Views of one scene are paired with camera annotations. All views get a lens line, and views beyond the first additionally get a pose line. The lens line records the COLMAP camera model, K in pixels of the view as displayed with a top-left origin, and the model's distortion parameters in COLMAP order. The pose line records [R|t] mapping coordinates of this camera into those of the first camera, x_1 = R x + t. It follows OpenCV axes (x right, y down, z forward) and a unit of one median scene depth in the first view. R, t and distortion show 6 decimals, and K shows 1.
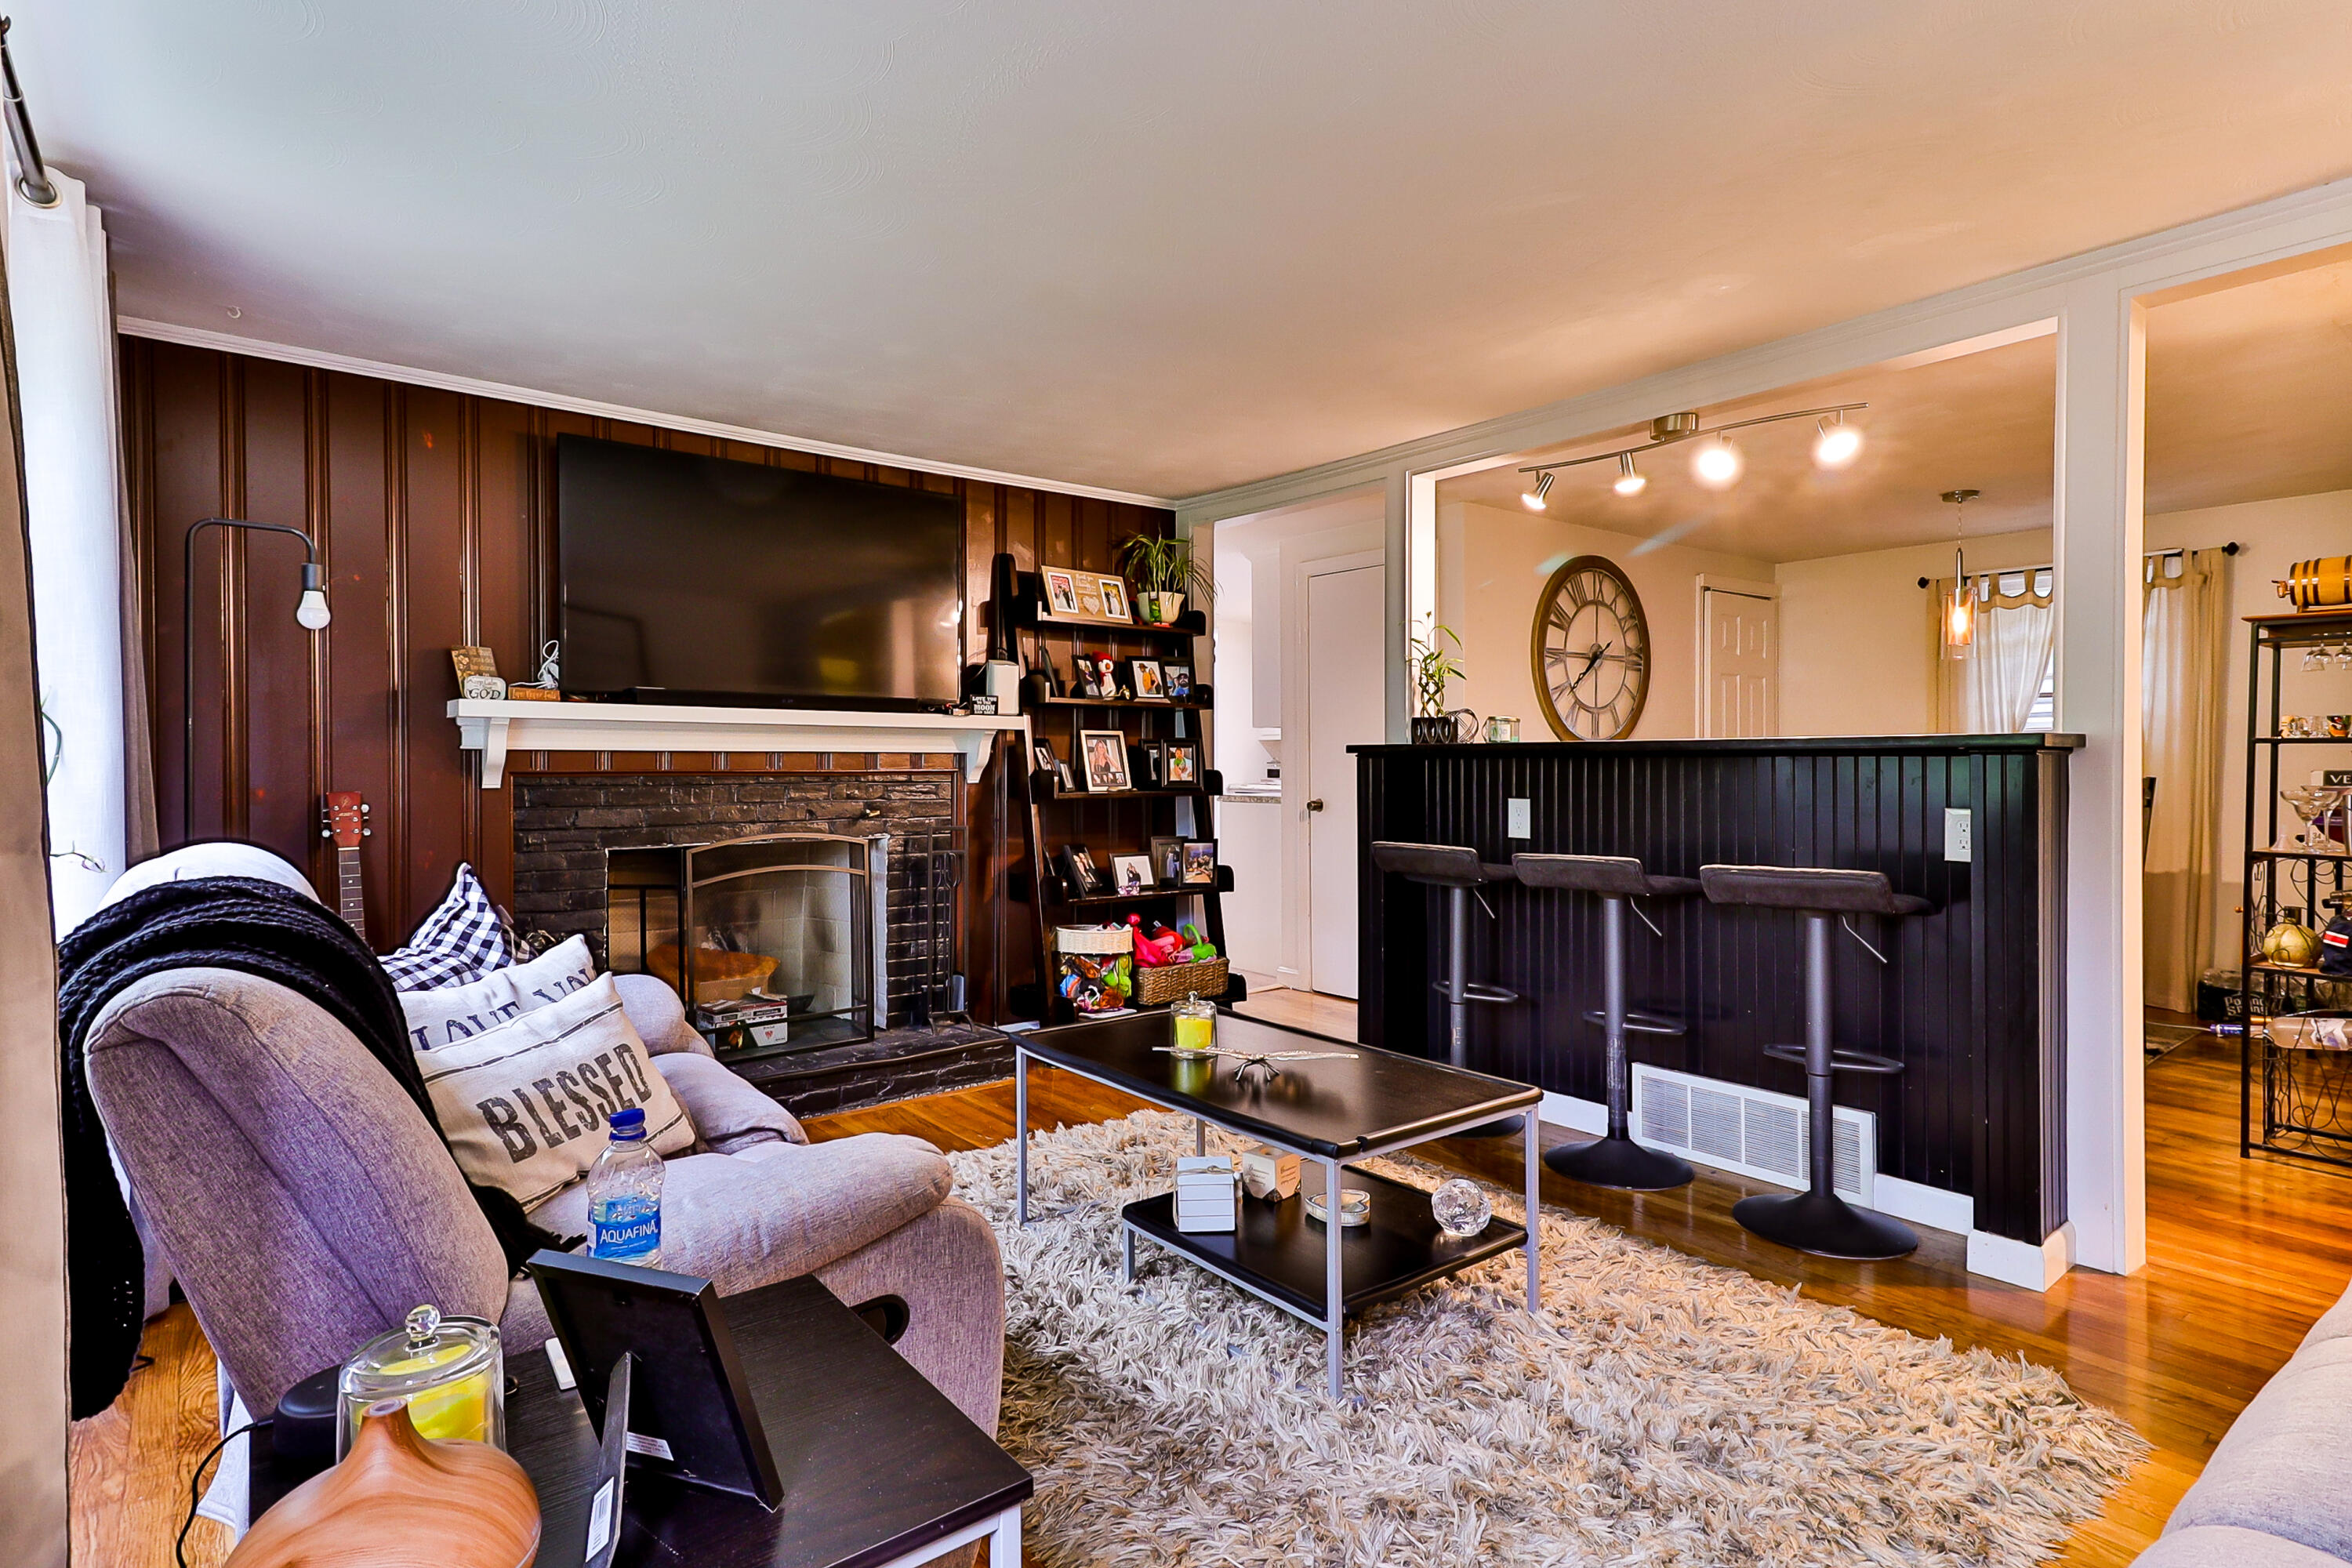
lens RADIAL K [[1197.9, 0, 1190.0], [0, 1197.9, 782.4], [0, 0, 1]] dist [0.021422, 0.001514]
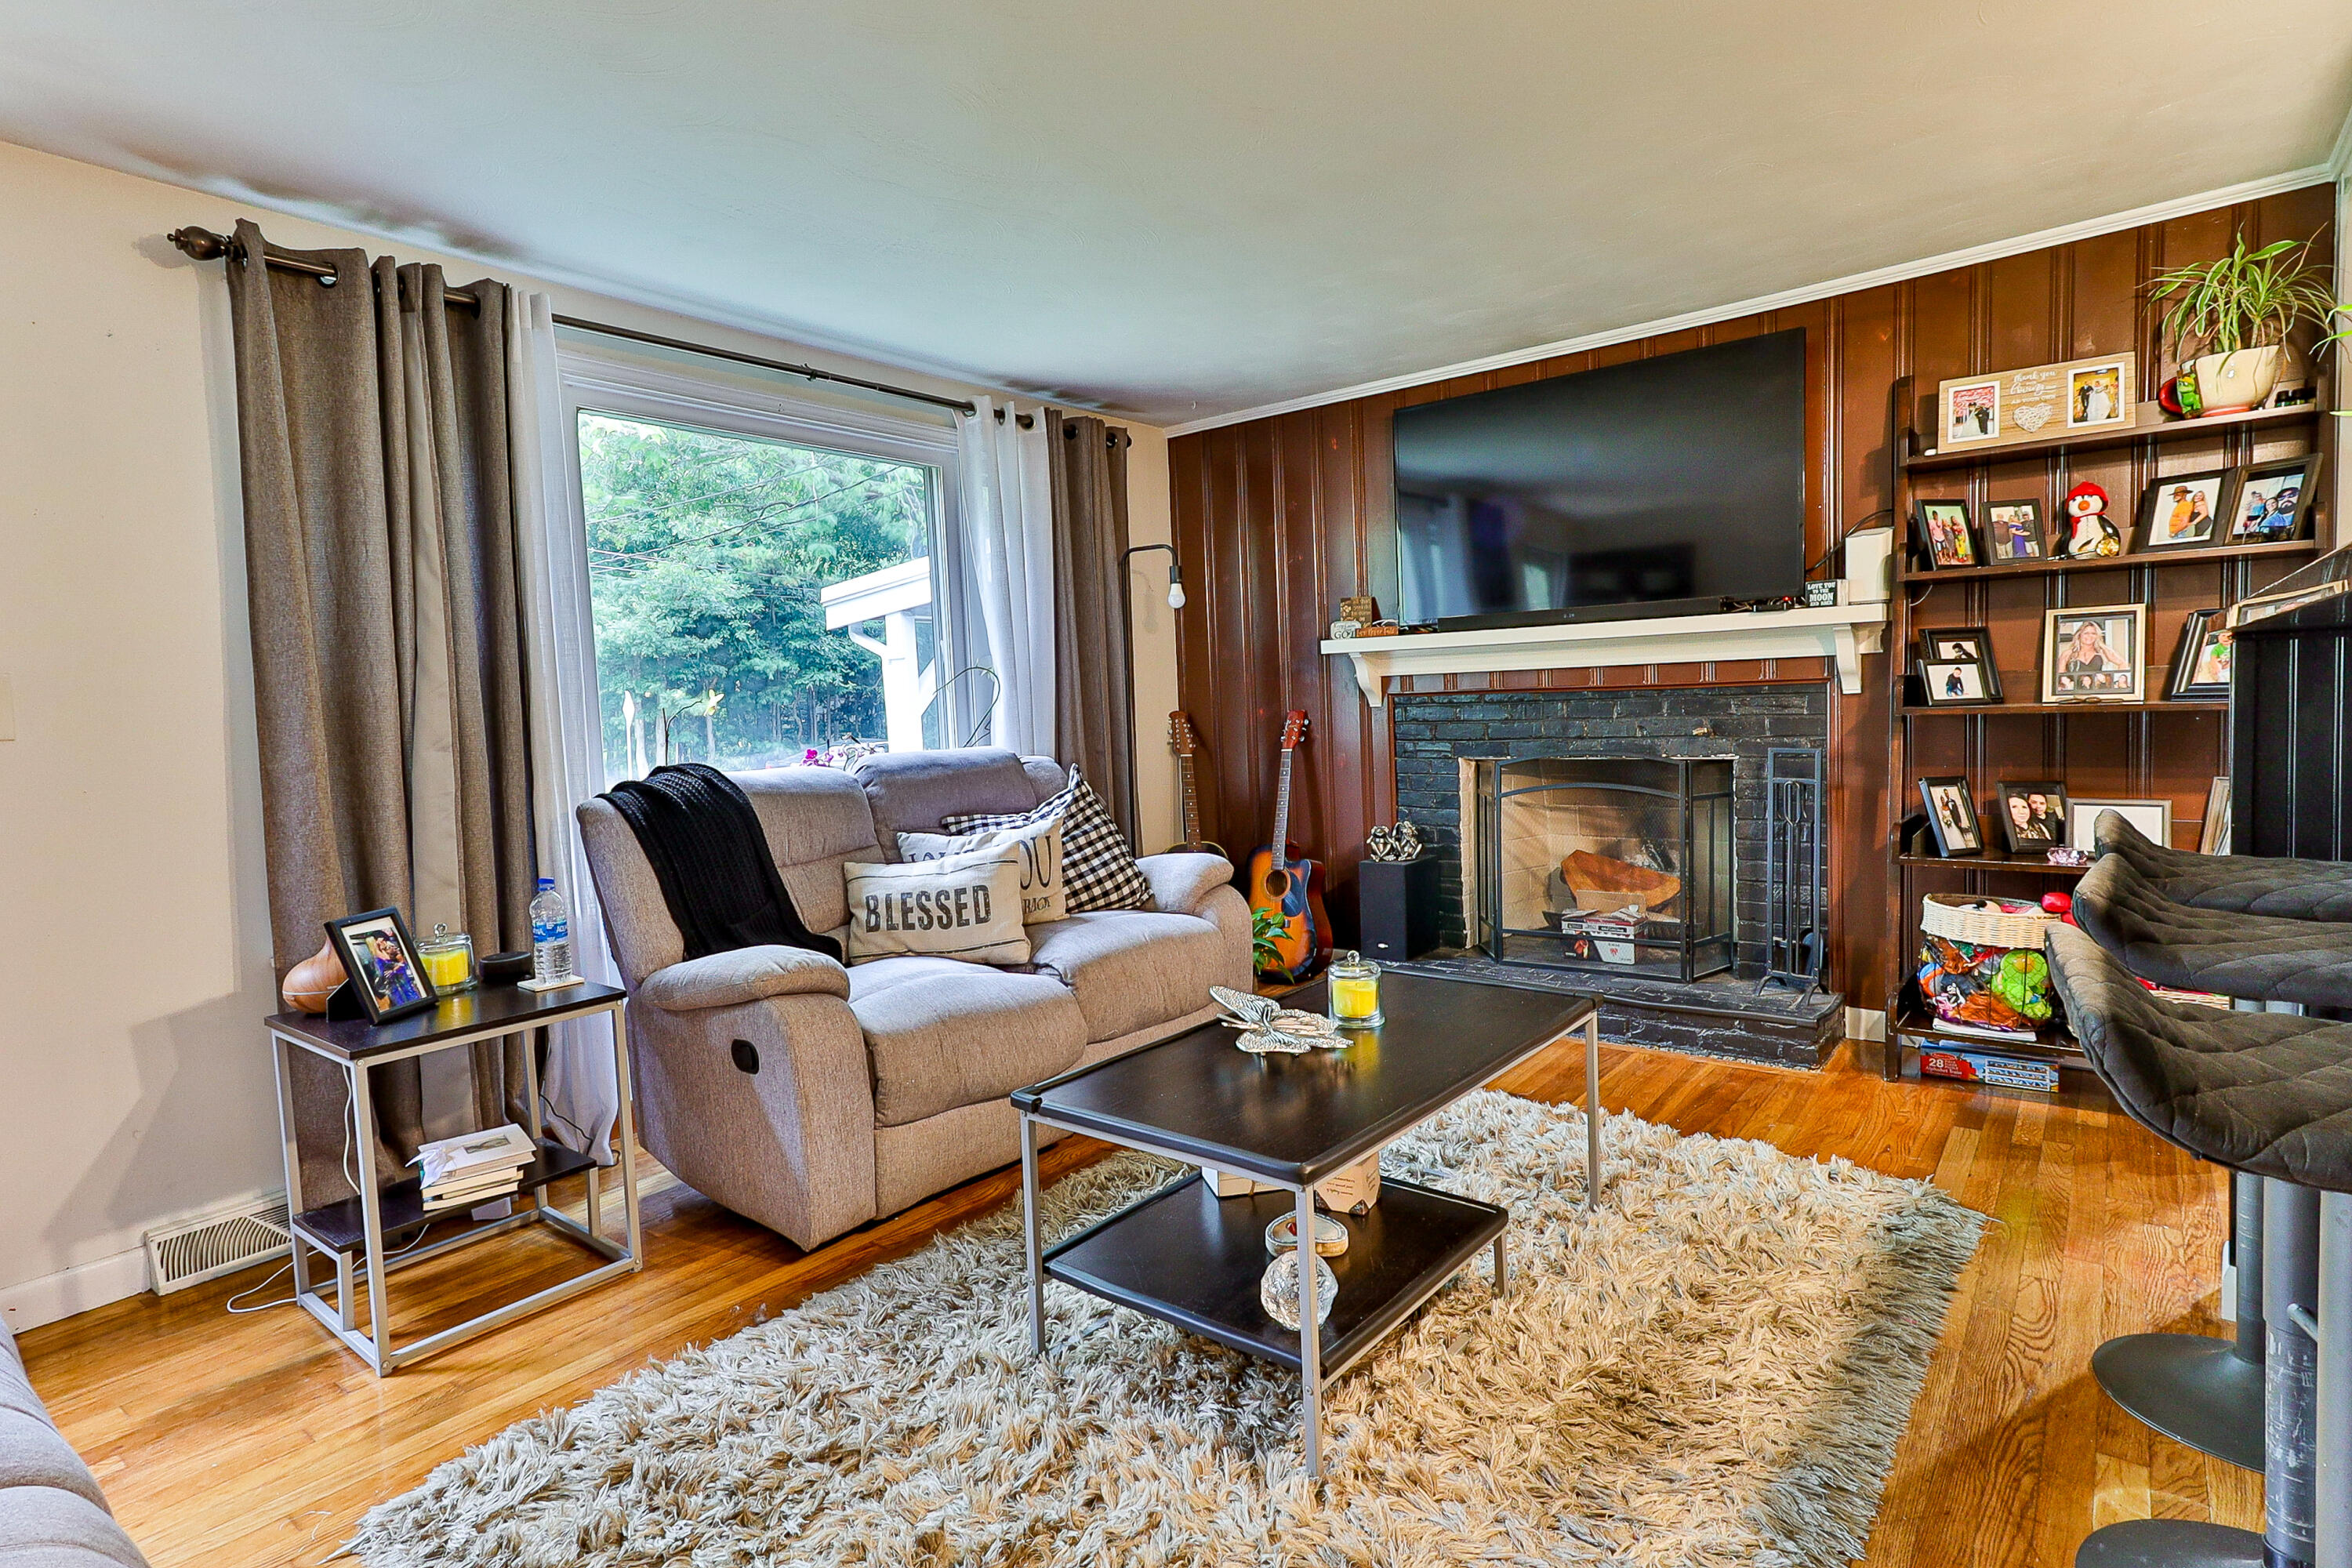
lens RADIAL K [[1197.9, 0, 1190.5], [0, 1197.9, 779.5], [0, 0, 1]] dist [0.021422, 0.001514]
pose [[0.230456, 0.061576, -0.971132, 0.523028], [0.025339, 0.997278, 0.069246, -0.009545], [0.972753, -0.040566, 0.228269, 0.439820]]
